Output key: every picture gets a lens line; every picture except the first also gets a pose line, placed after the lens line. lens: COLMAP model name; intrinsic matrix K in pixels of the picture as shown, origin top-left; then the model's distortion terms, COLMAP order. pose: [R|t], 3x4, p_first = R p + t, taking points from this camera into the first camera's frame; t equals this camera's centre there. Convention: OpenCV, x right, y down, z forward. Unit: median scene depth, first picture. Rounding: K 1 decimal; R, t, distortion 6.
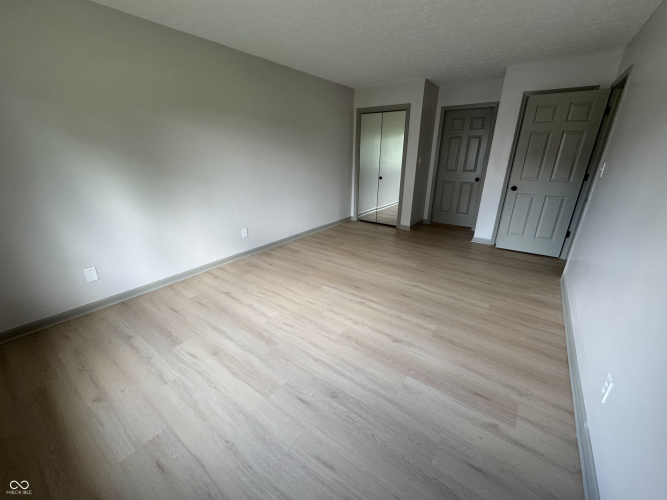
lens RADIAL K [[267.1, 0, 332.6], [0, 267.1, 248.1], [0, 0, 1]] dist [-0.000109, 0.001000]
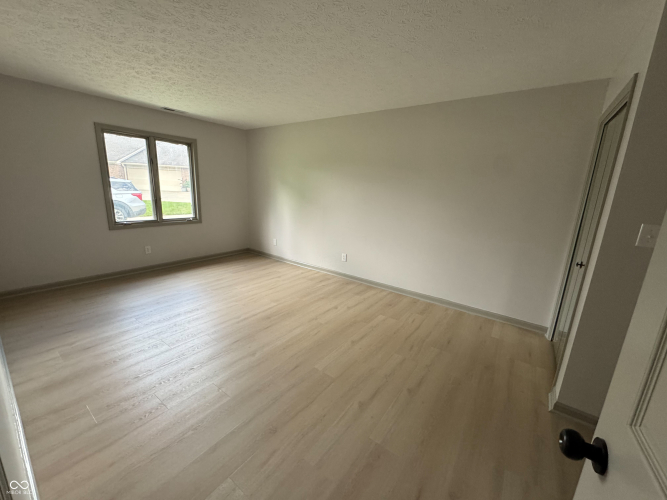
lens RADIAL K [[267.1, 0, 331.0], [0, 267.1, 249.4], [0, 0, 1]] dist [-0.000109, 0.001000]
pose [[-0.004606, 0.218649, -0.975793, 0.855025], [-0.381334, 0.901683, 0.203843, -0.322289], [0.924426, 0.373042, 0.079226, 0.874972]]
